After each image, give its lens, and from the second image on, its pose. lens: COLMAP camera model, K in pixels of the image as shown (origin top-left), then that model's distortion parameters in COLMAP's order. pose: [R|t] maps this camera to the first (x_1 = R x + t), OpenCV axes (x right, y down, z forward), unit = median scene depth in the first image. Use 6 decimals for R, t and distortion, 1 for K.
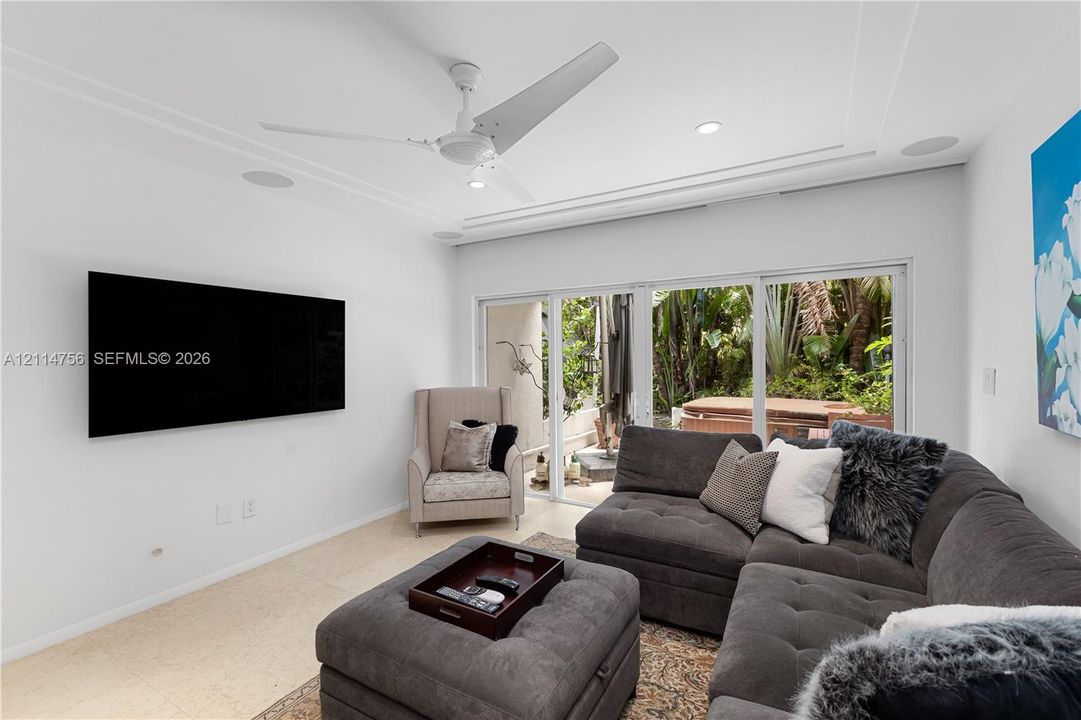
lens RADIAL K [[472.1, 0, 527.9], [0, 472.1, 362.1], [0, 0, 1]] dist [0.001489, 0.000087]
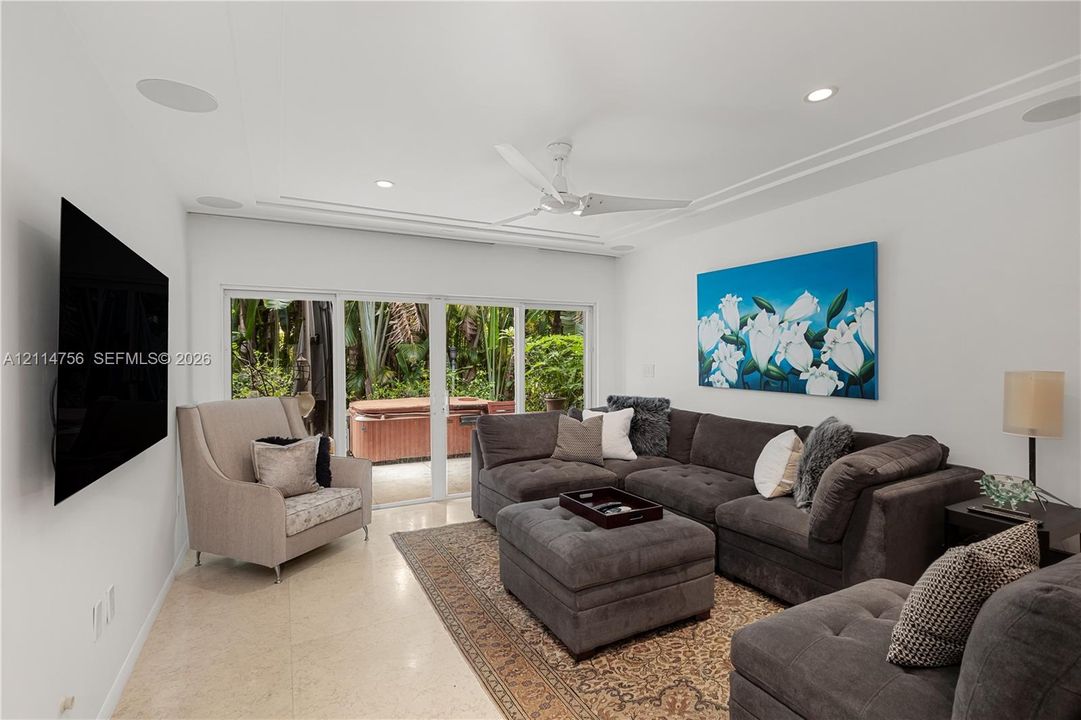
lens RADIAL K [[515.0, 0, 540.5], [0, 515.0, 360.0], [0, 0, 1]] dist [-0.002535, -0.000408]
pose [[0.521786, 0.000538, 0.853077, -0.671989], [0.017152, 0.999791, -0.011122, 0.005788], [-0.852904, 0.020436, 0.521667, 0.133809]]
